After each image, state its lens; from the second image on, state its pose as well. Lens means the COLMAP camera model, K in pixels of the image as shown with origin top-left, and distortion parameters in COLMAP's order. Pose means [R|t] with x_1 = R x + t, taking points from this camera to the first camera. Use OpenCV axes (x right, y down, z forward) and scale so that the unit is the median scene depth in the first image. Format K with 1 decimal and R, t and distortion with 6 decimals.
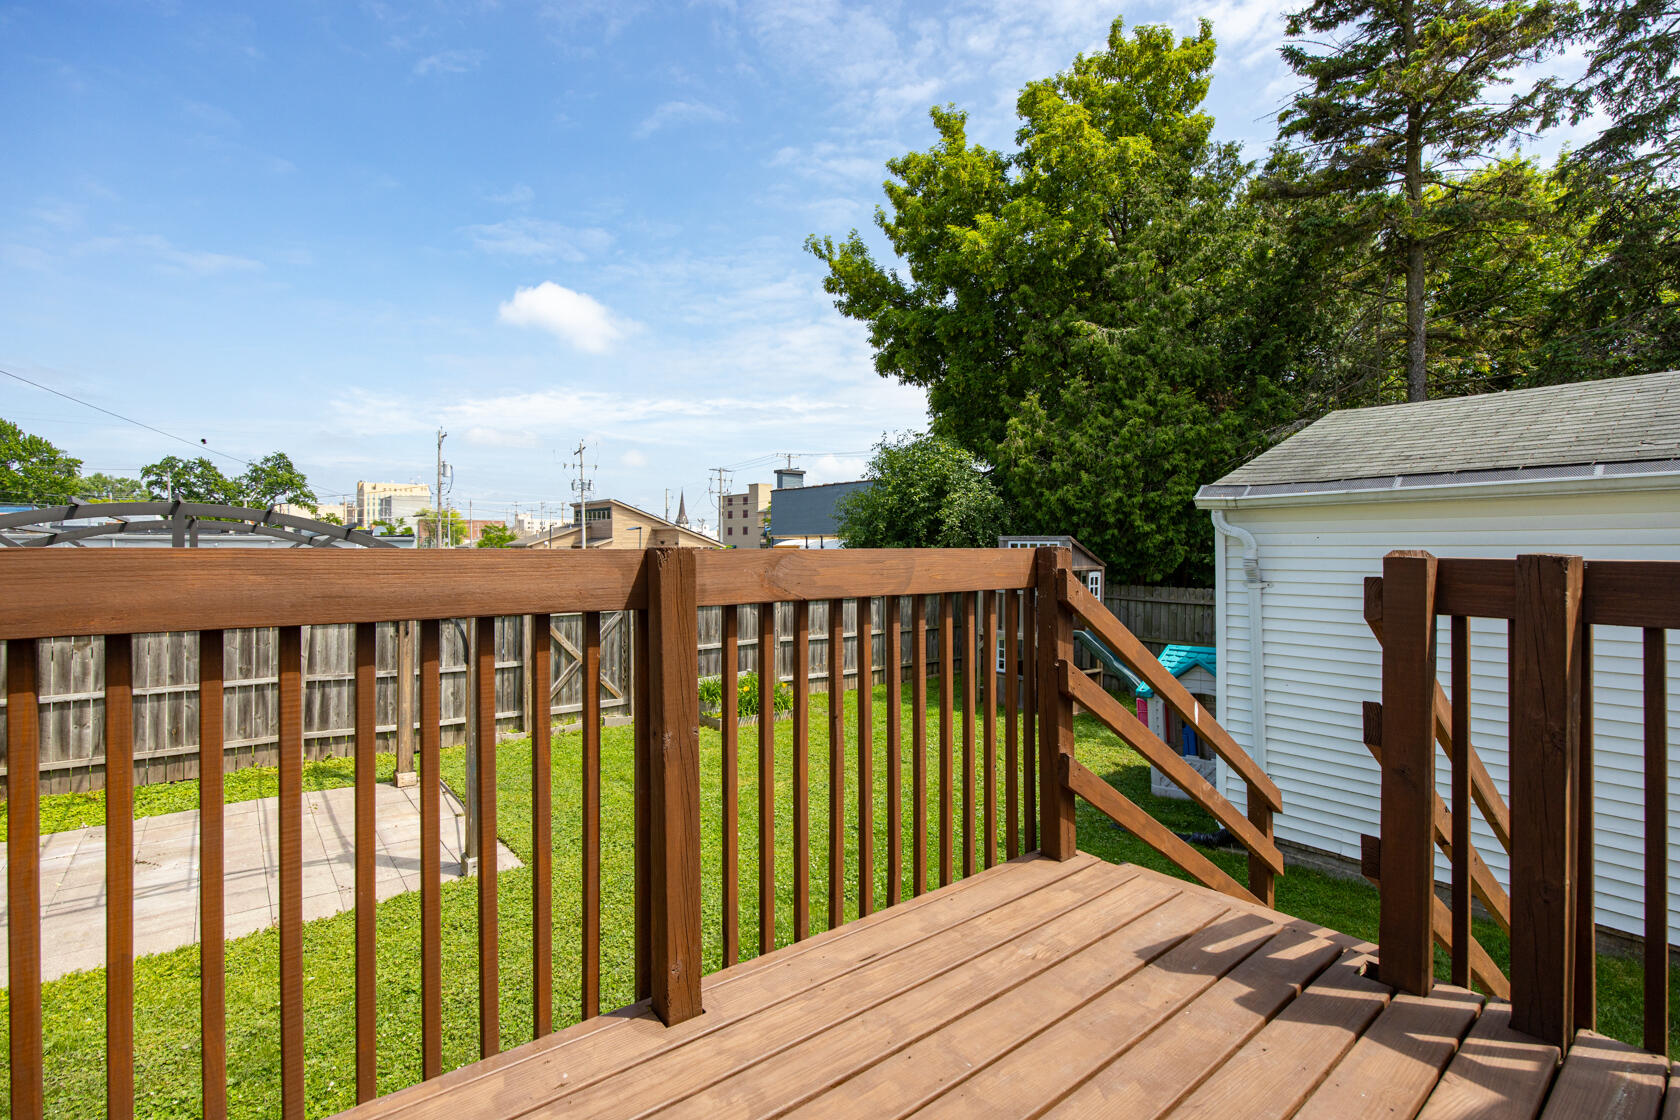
lens RADIAL K [[773.4, 0, 842.1], [0, 773.4, 551.0], [0, 0, 1]] dist [-0.015098, 0.000085]
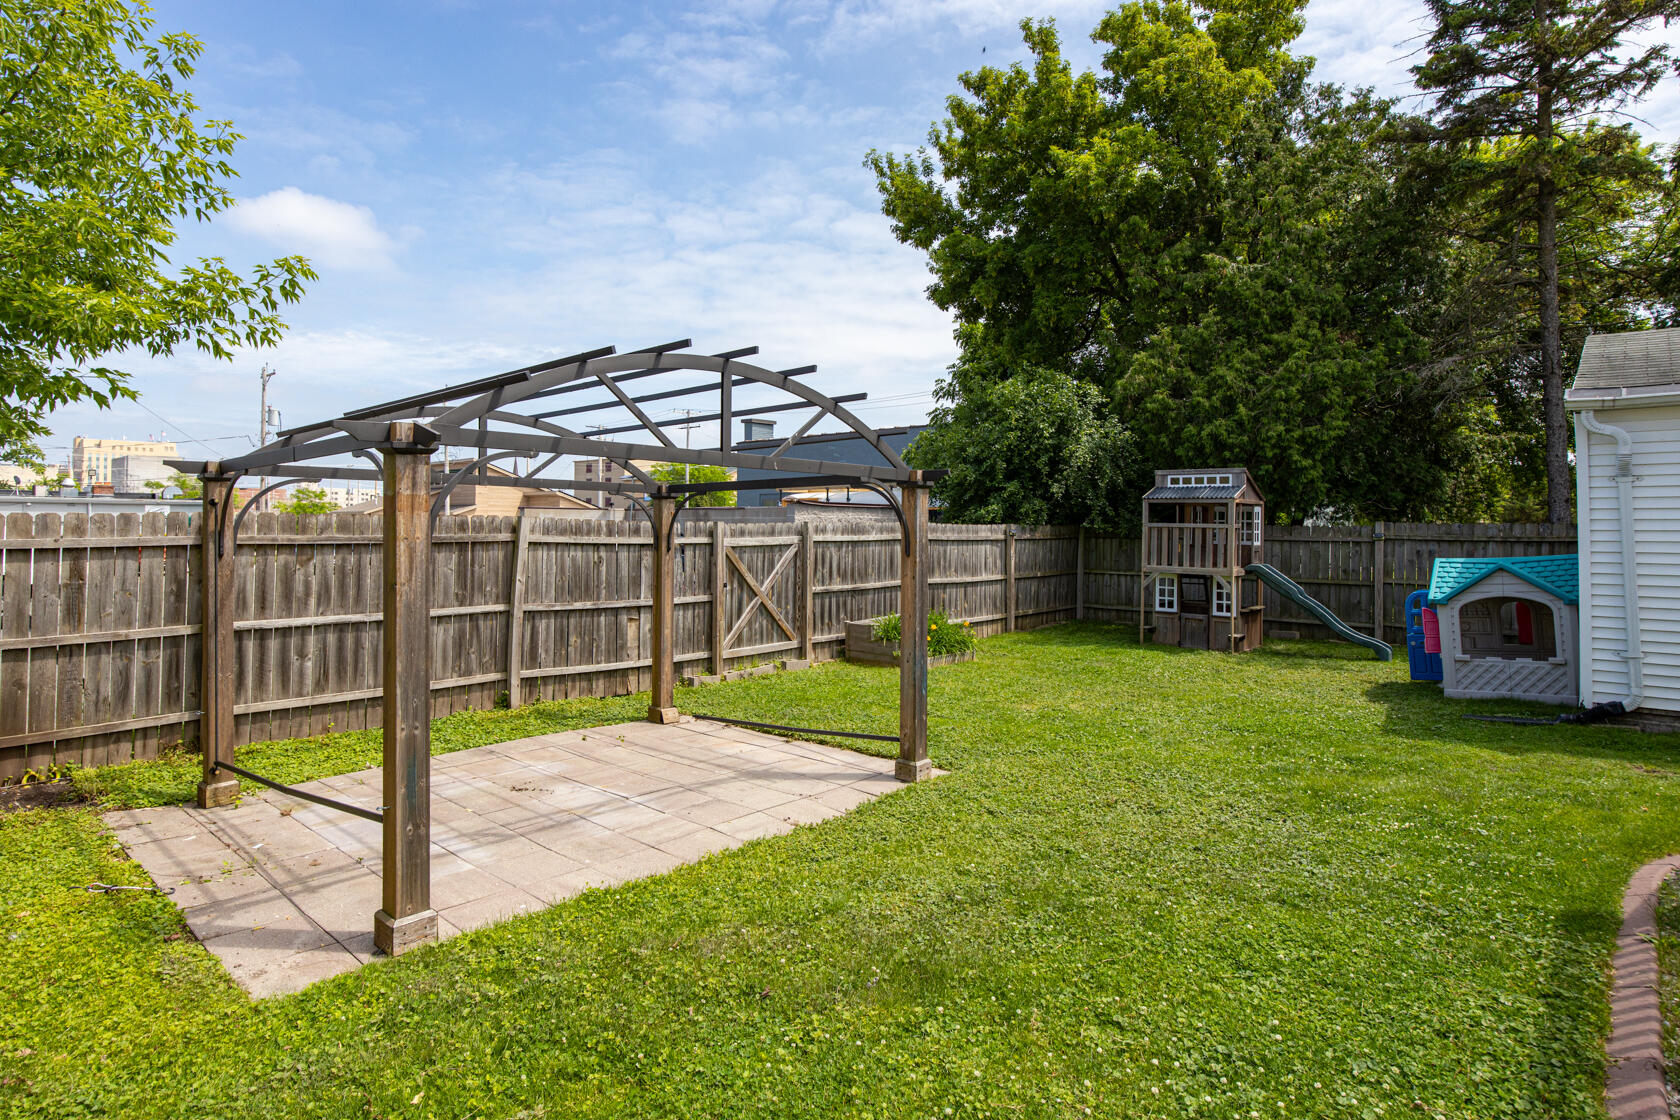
lens RADIAL K [[886.9, 0, 845.8], [0, 886.9, 522.1], [0, 0, 1]] dist [0.001494, -0.007019]
pose [[0.986810, 0.003852, 0.161837, -0.338233], [-0.002373, 0.999954, -0.009331, 0.053369], [-0.161865, 0.008824, 0.986773, -0.026507]]
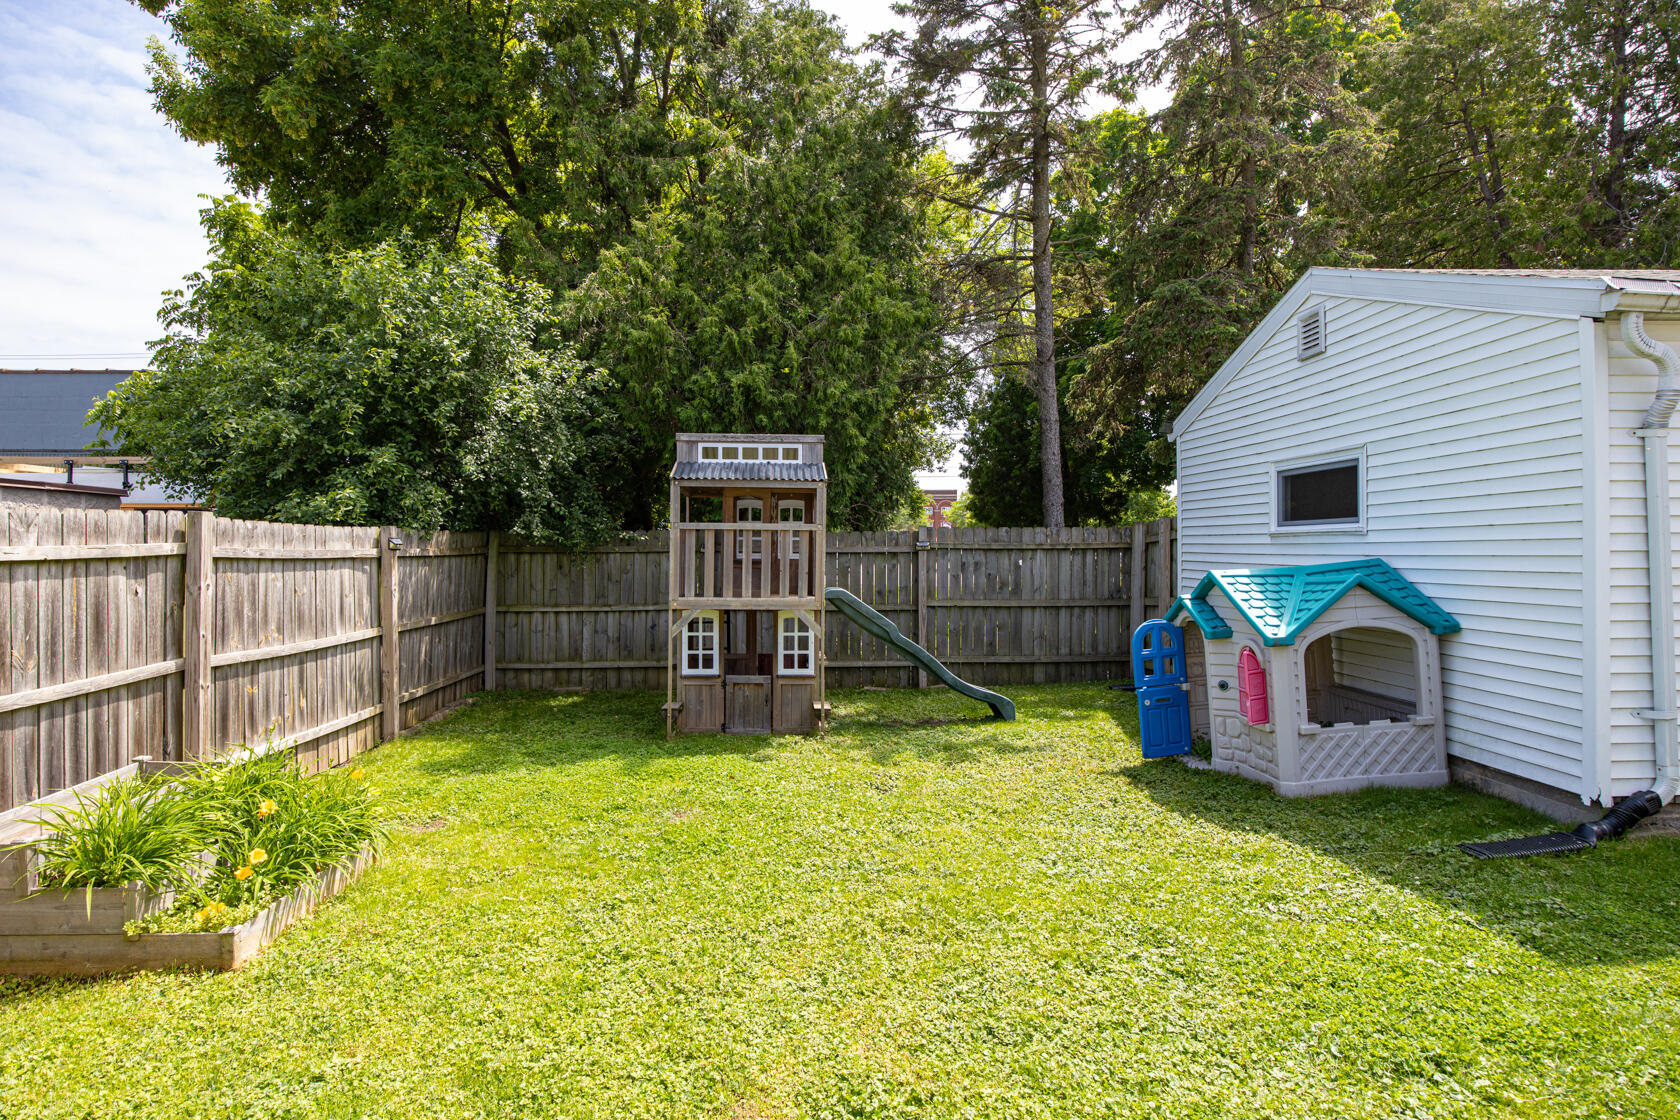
lens RADIAL K [[886.9, 0, 826.0], [0, 886.9, 557.8], [0, 0, 1]] dist [0.001494, -0.007019]
pose [[0.597409, -0.012066, 0.801846, -0.235576], [0.008823, 0.999925, 0.008473, 0.062736], [-0.801888, 0.002013, 0.597471, 0.503347]]
